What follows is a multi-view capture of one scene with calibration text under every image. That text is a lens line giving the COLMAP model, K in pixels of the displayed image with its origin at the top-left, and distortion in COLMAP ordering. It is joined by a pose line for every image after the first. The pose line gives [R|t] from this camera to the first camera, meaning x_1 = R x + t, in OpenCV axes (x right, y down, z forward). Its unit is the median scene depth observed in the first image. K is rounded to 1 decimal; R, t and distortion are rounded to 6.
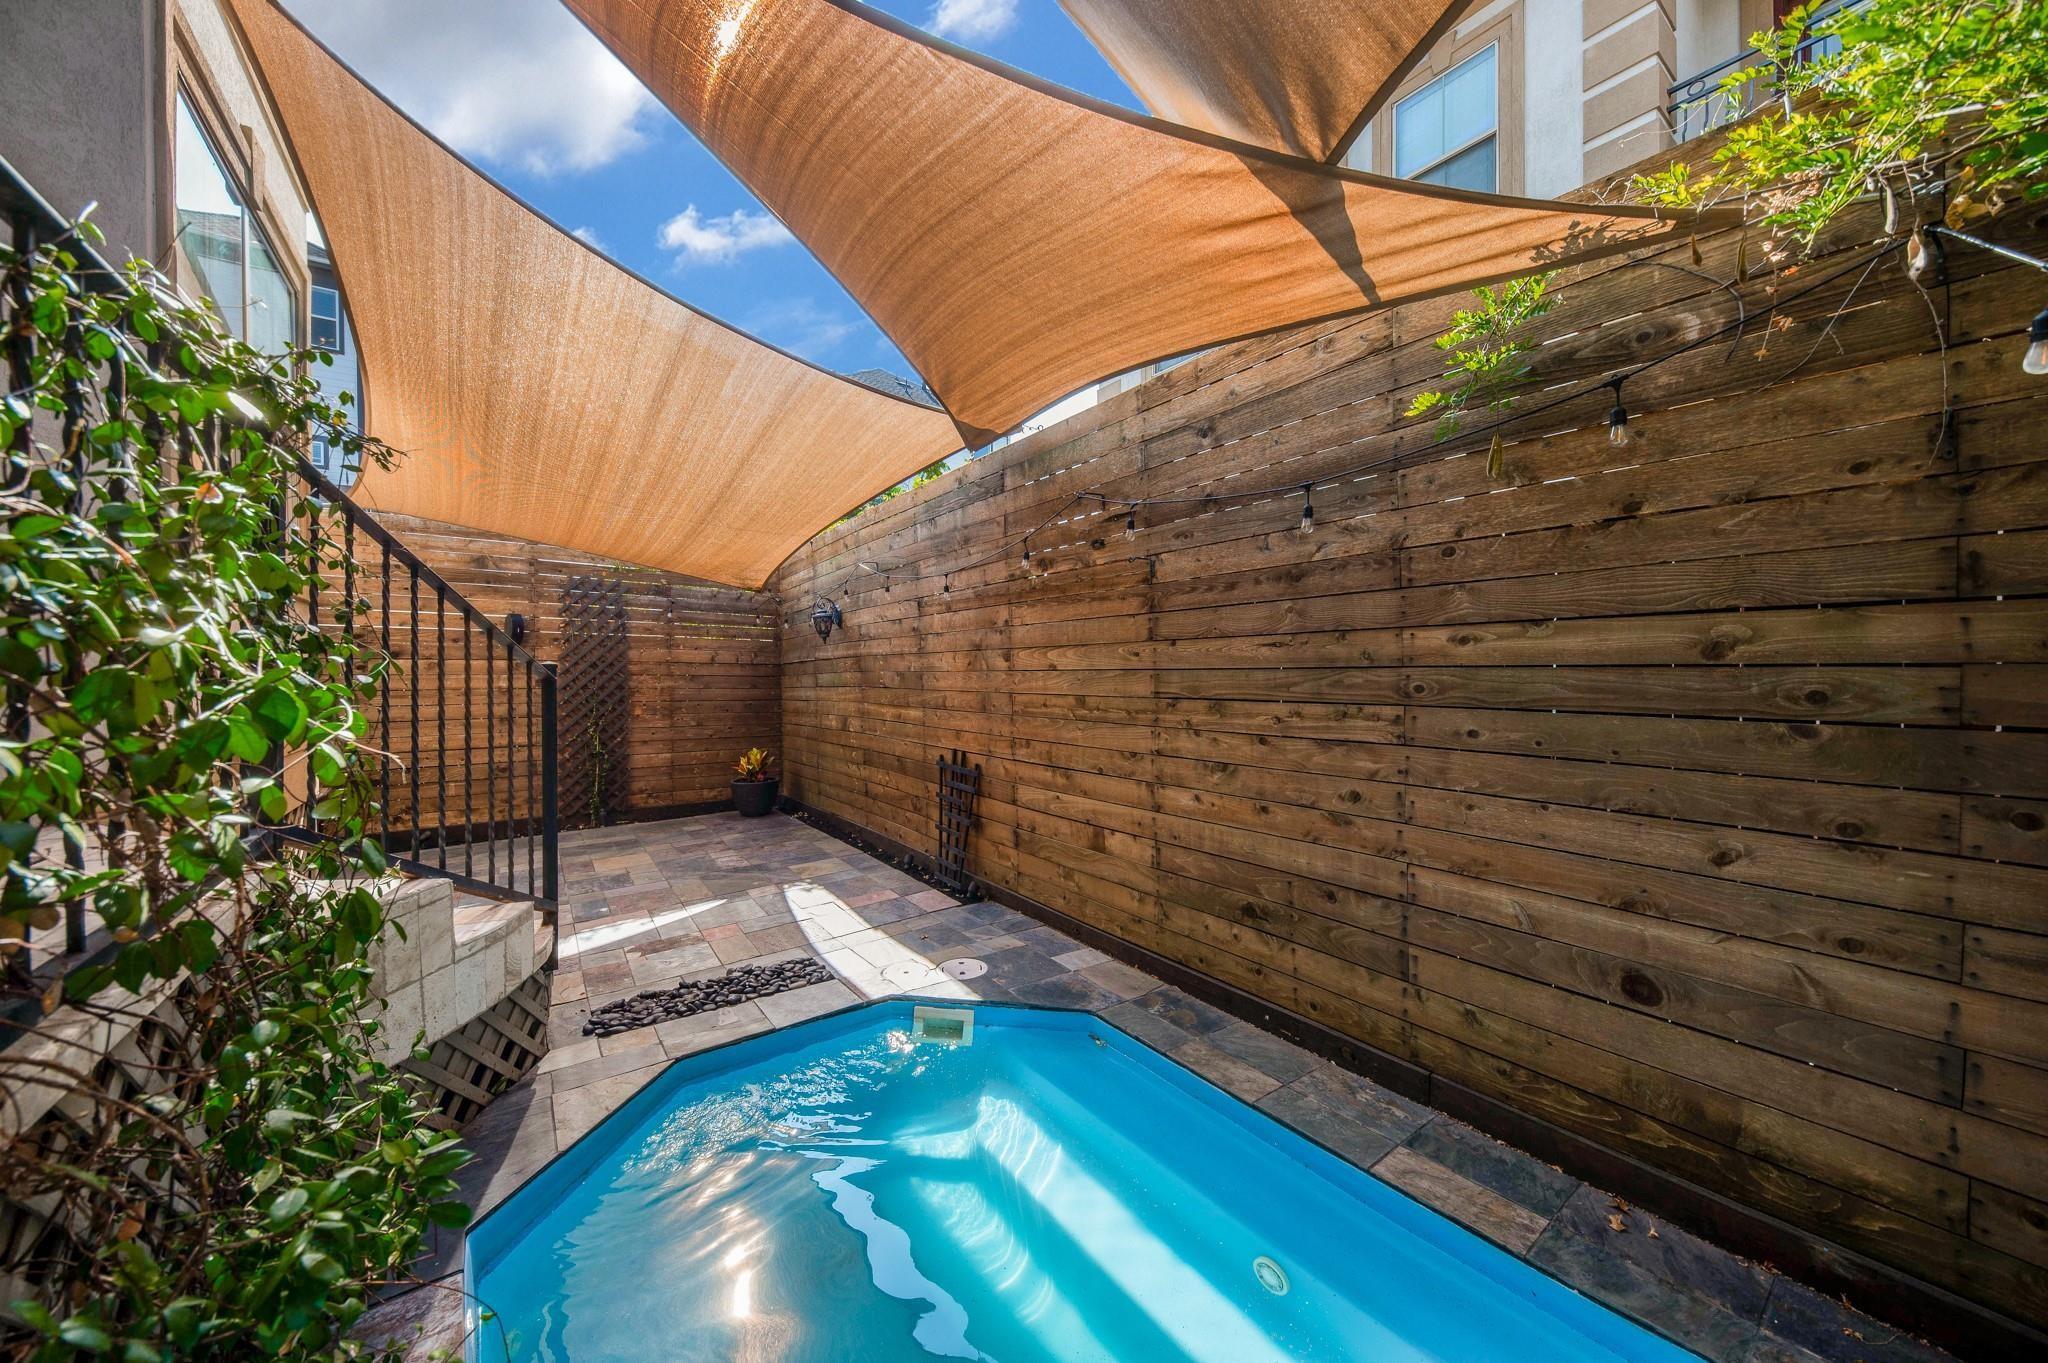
lens RADIAL K [[711.3, 0, 1026.7], [0, 711.3, 678.6], [0, 0, 1]] dist [0.017521, -0.009238]
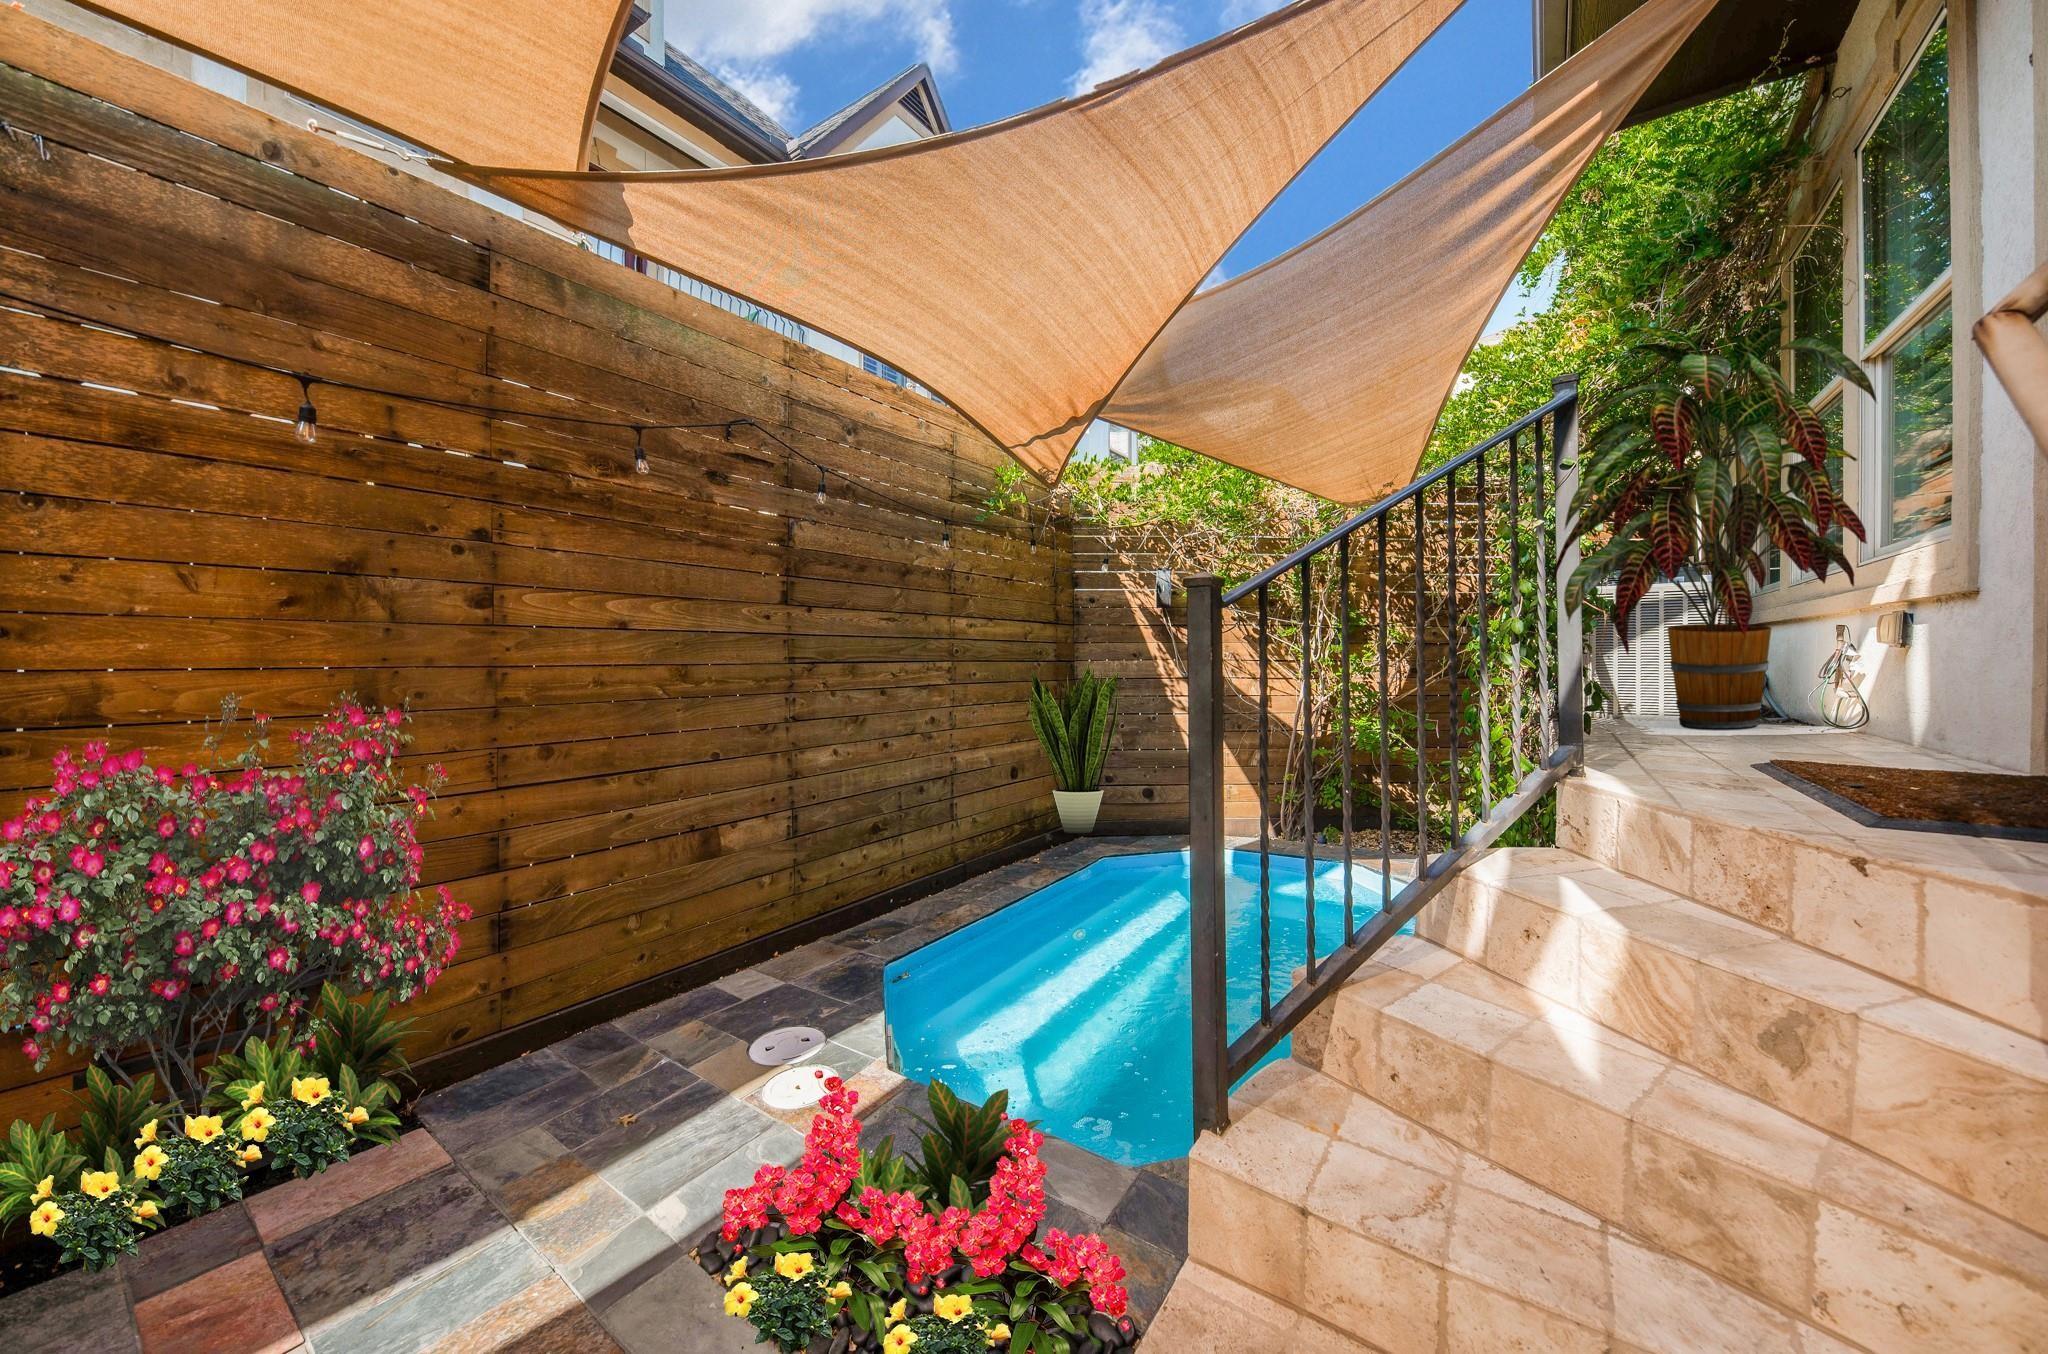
lens RADIAL K [[715.7, 0, 1027.4], [0, 715.7, 654.4], [0, 0, 1]] dist [0.001824, -0.008189]
pose [[-0.325522, 0.008206, 0.945499, -0.876236], [0.011342, 0.999924, -0.004773, 0.023814], [-0.945466, 0.009171, -0.325591, 1.039223]]
